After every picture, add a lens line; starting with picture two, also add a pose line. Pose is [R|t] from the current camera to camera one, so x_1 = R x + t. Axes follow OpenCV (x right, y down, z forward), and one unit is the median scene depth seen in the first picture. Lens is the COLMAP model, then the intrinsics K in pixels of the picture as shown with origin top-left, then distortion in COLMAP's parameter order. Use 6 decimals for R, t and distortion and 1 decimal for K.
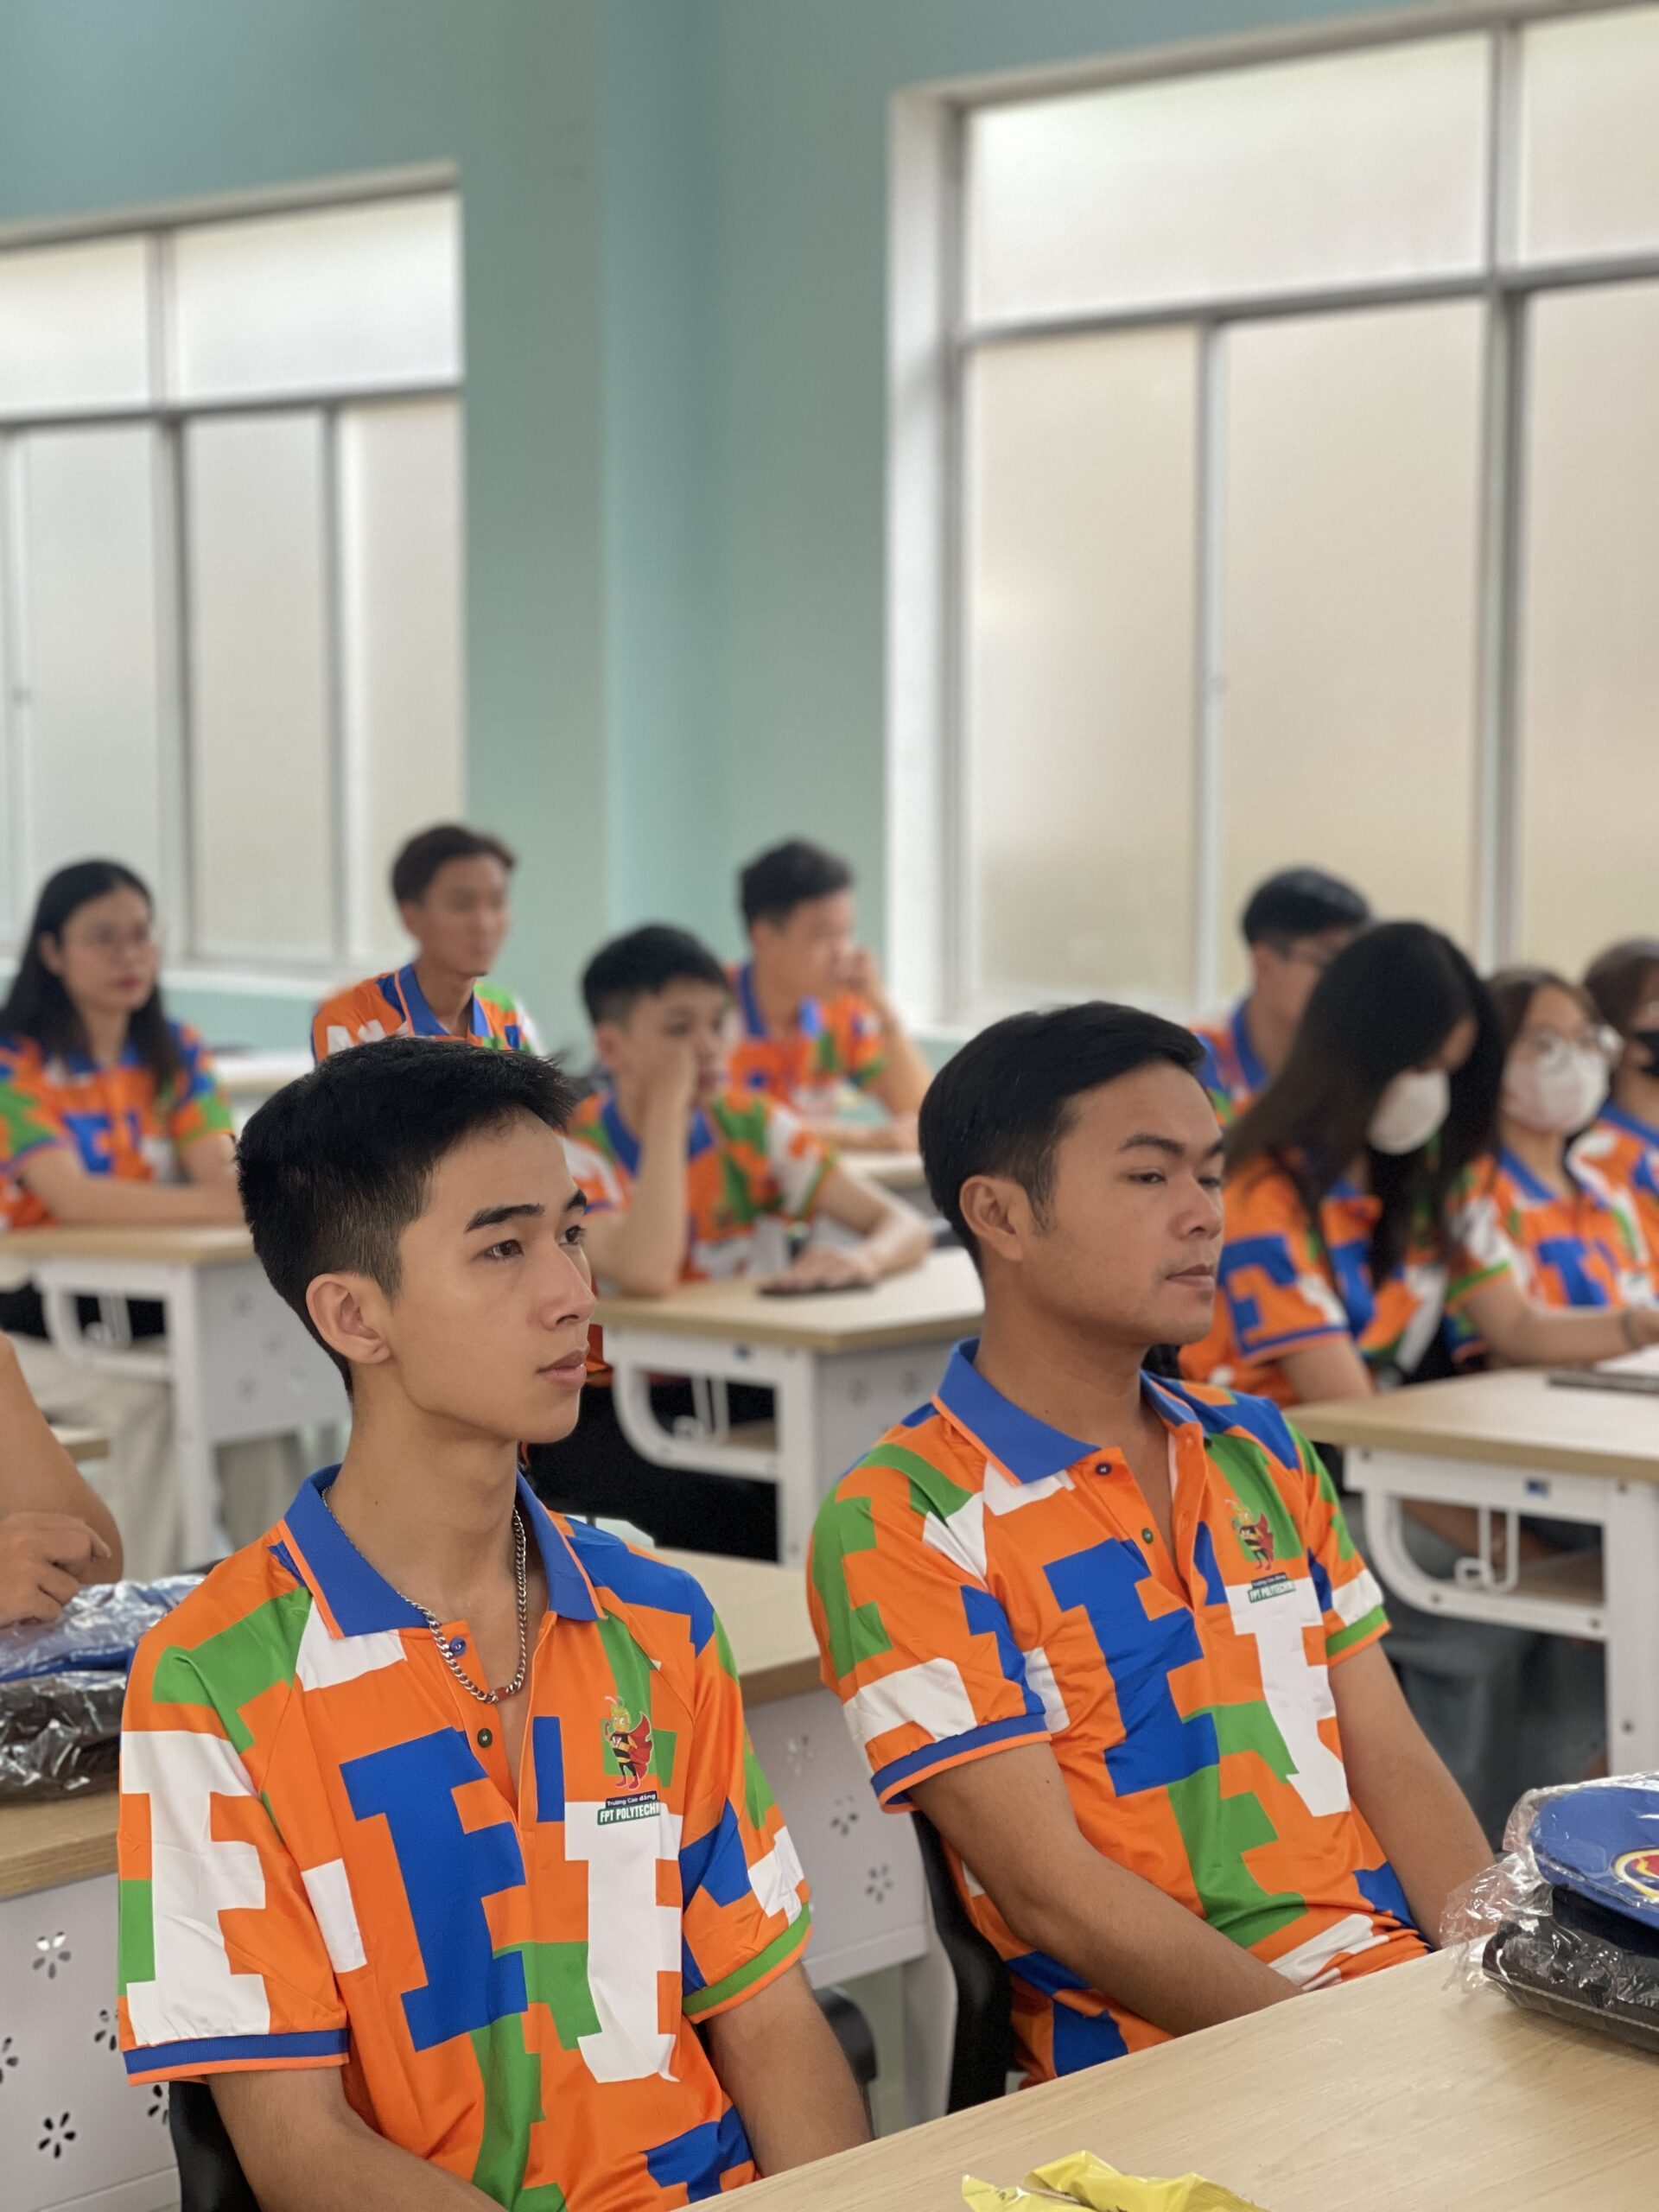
lens RADIAL K [[4117.3, 0, 850.3], [0, 4117.3, 1101.8], [0, 0, 1]] dist [0.209665, 0.000000]
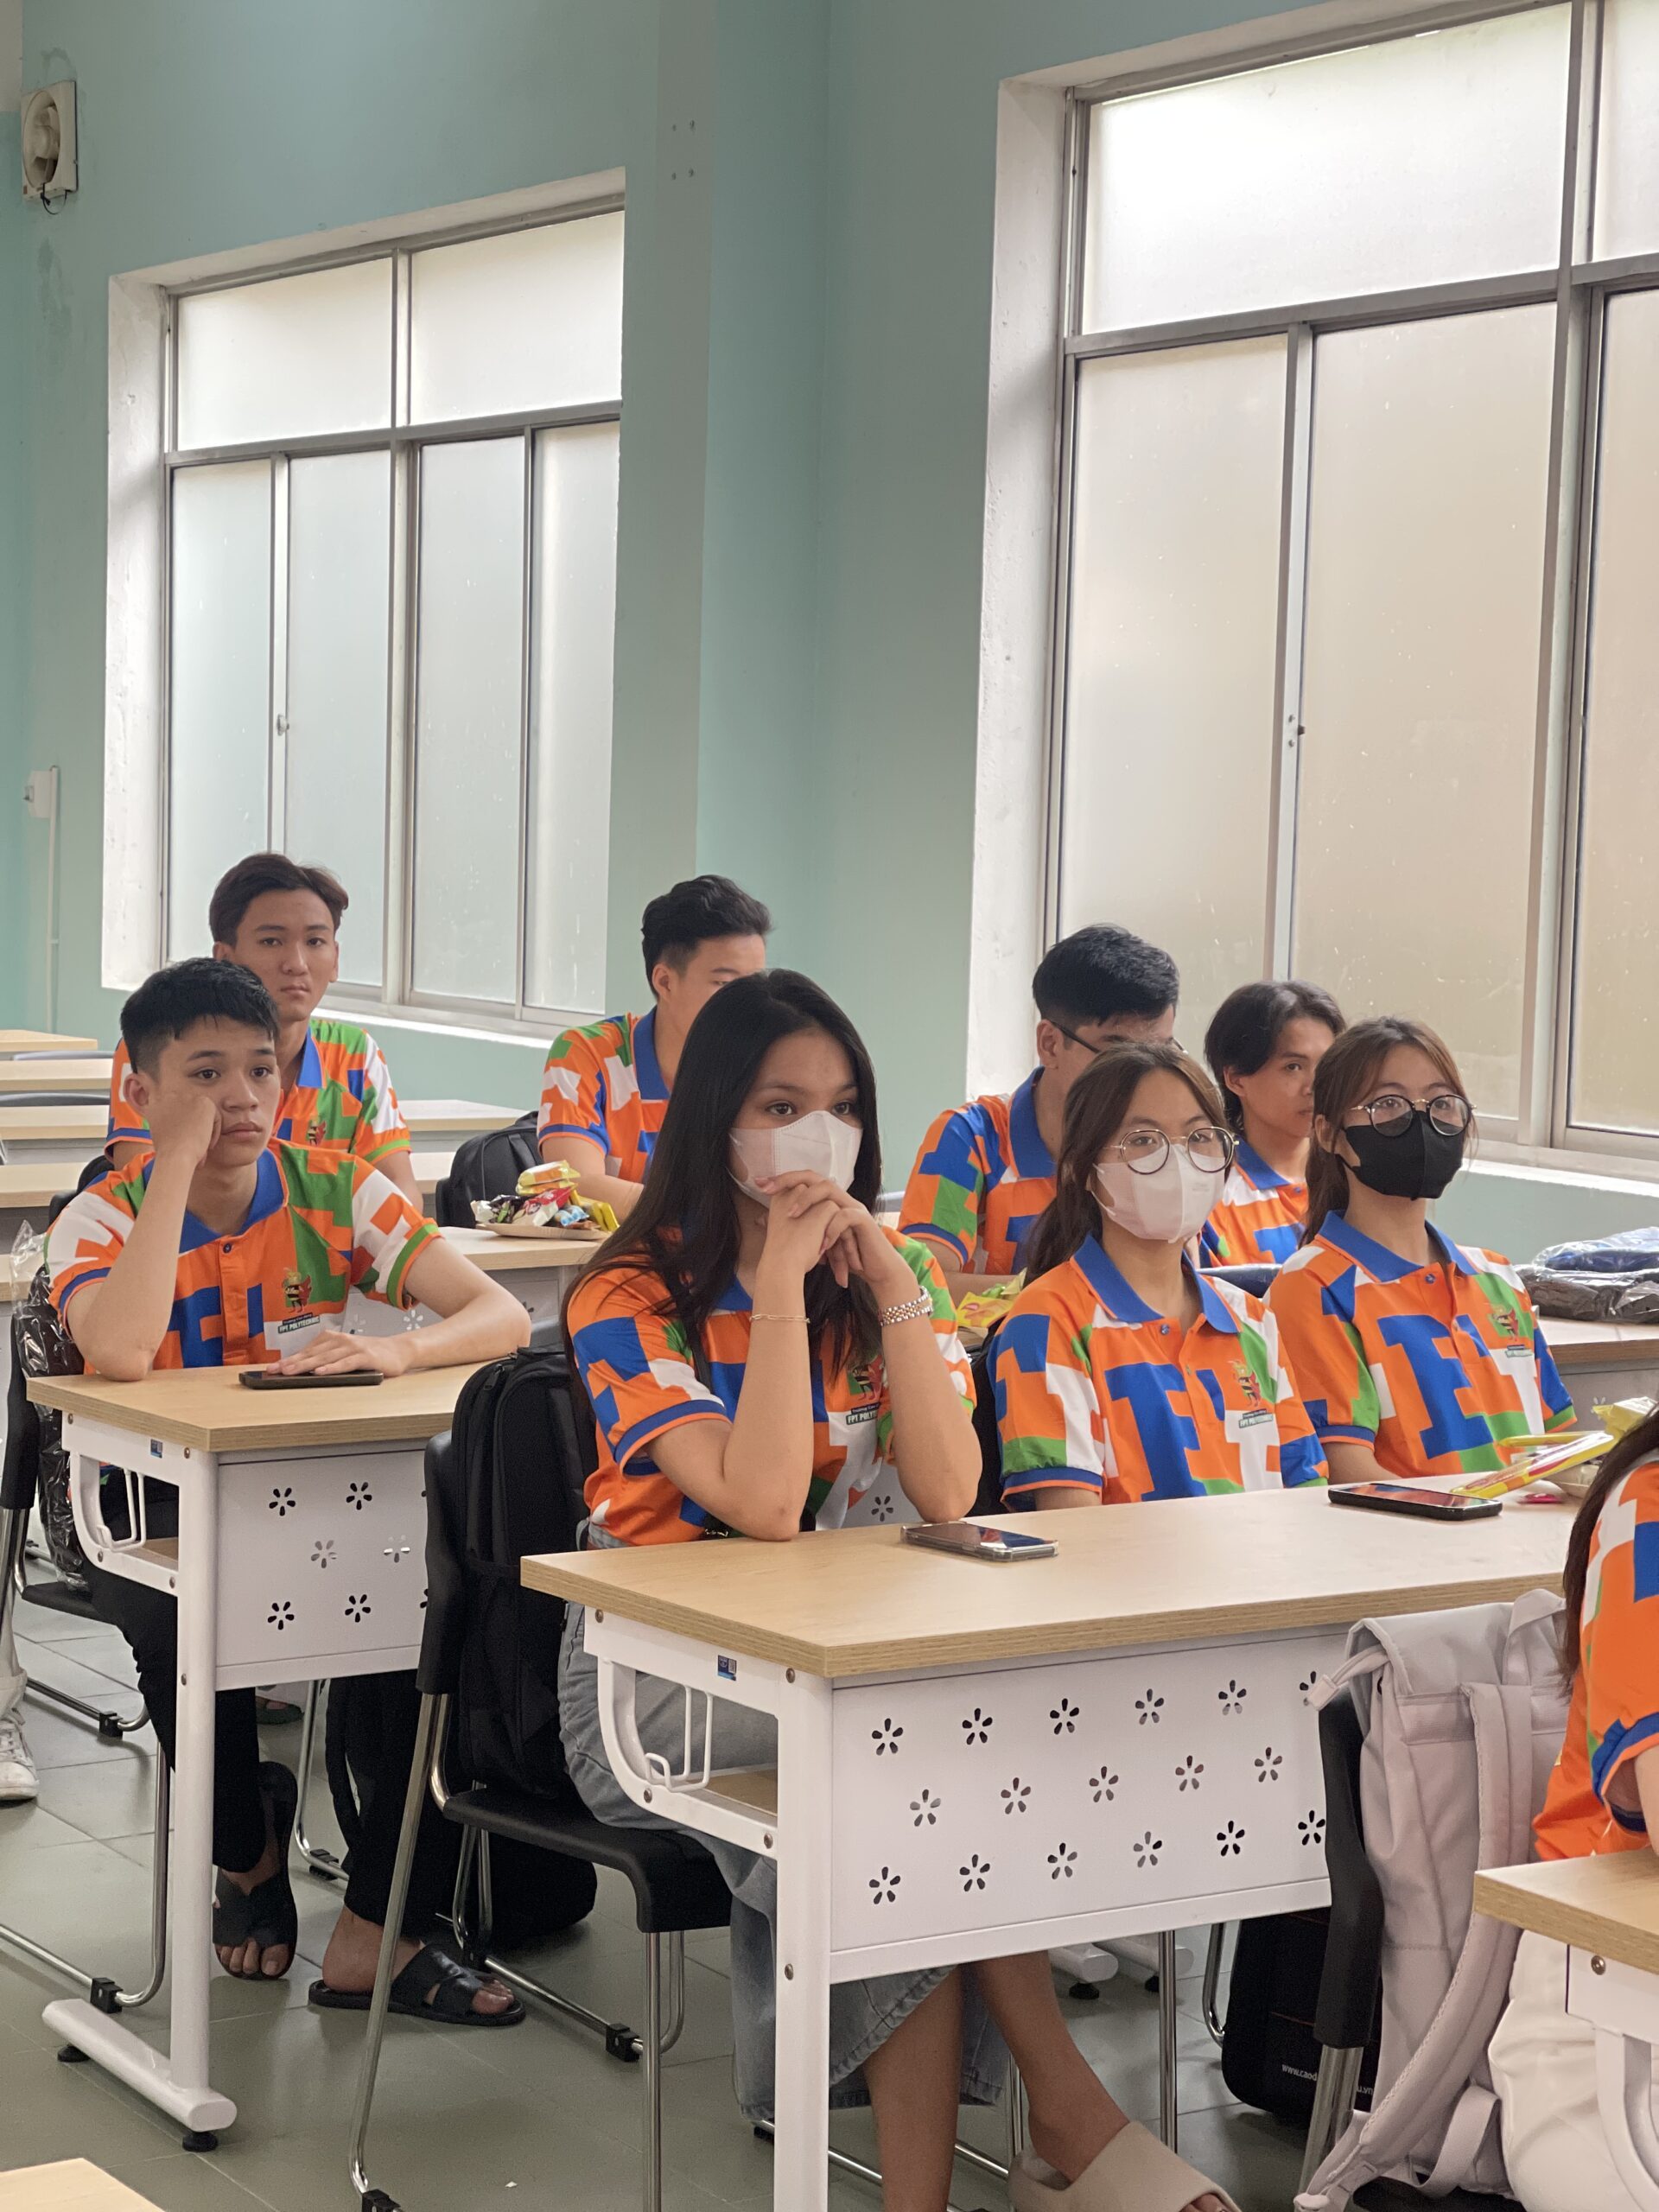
lens RADIAL K [[4117.3, 0, 861.4], [0, 4117.3, 1097.0], [0, 0, 1]] dist [0.209665, 0.000000]
pose [[0.977744, 0.042156, -0.205522, 0.521294], [-0.045894, 0.998856, -0.013450, -0.014967], [0.204720, 0.022583, 0.978560, 0.293127]]
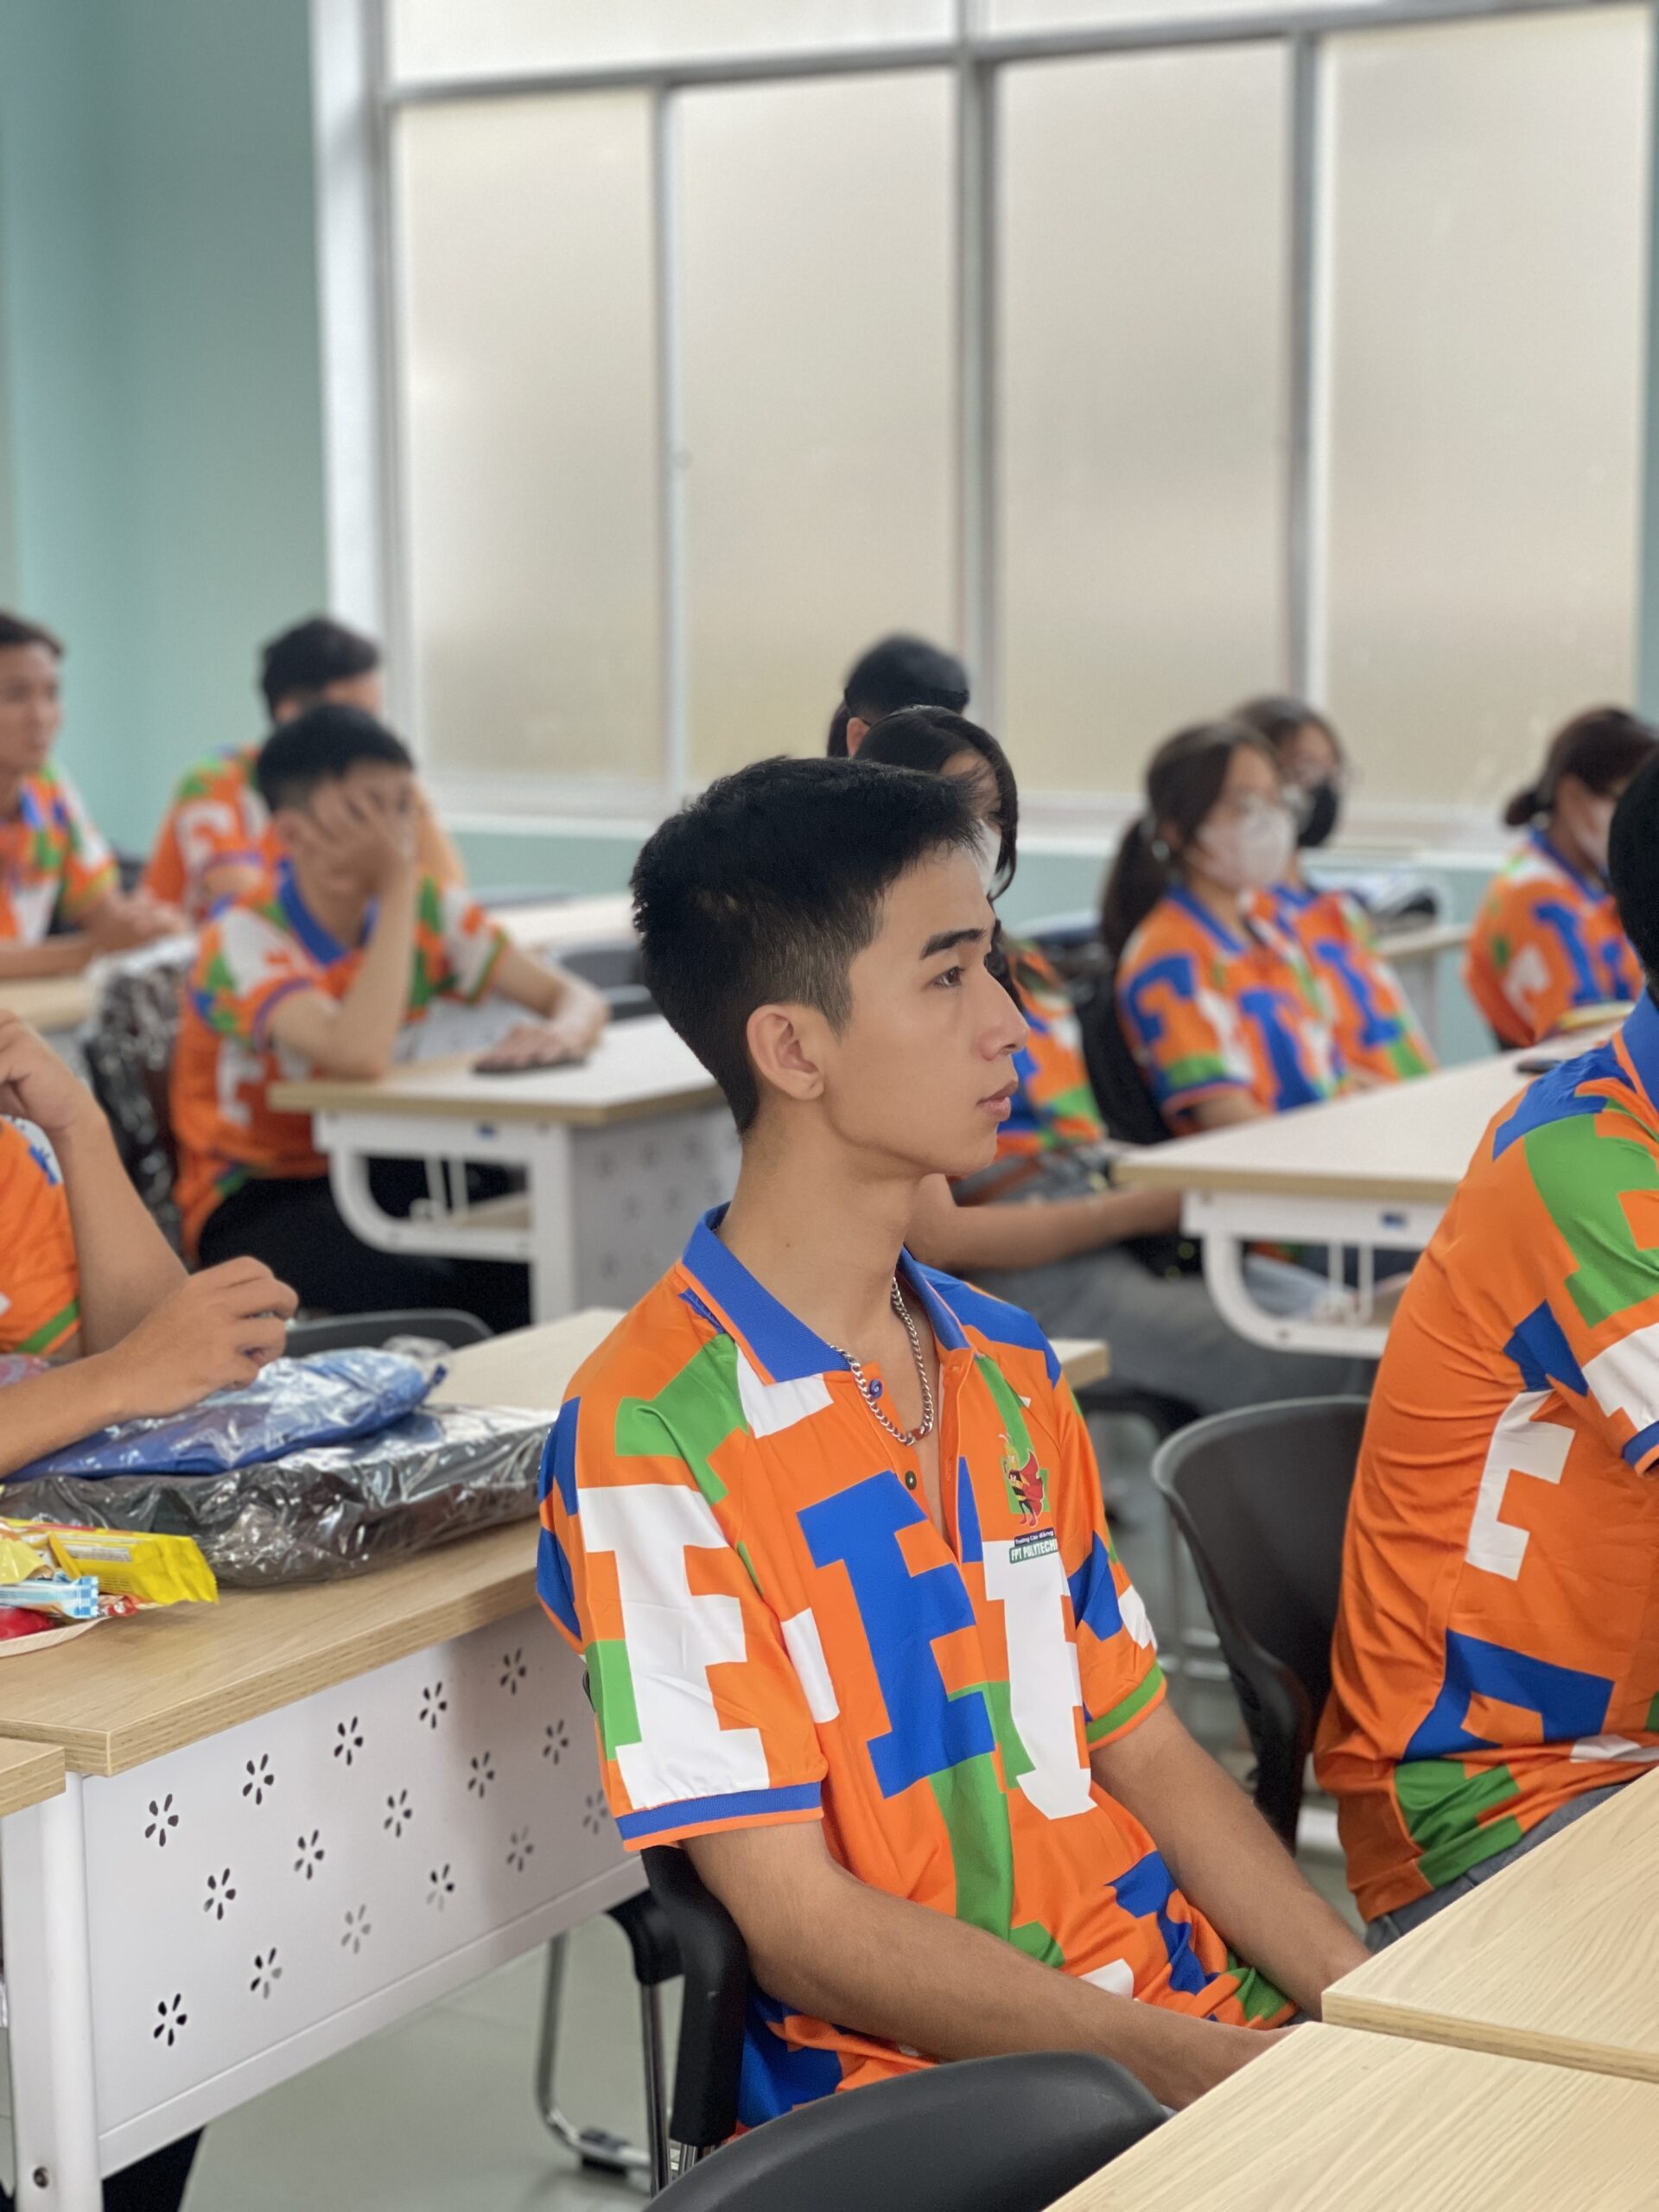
lens RADIAL K [[4117.3, 0, 845.9], [0, 4117.3, 1089.7], [0, 0, 1]] dist [0.209665, 0.000000]
pose [[0.973588, -0.035408, 0.225551, -0.287057], [0.025776, 0.998631, 0.045506, 0.015981], [-0.226854, -0.038490, 0.973168, 0.059726]]
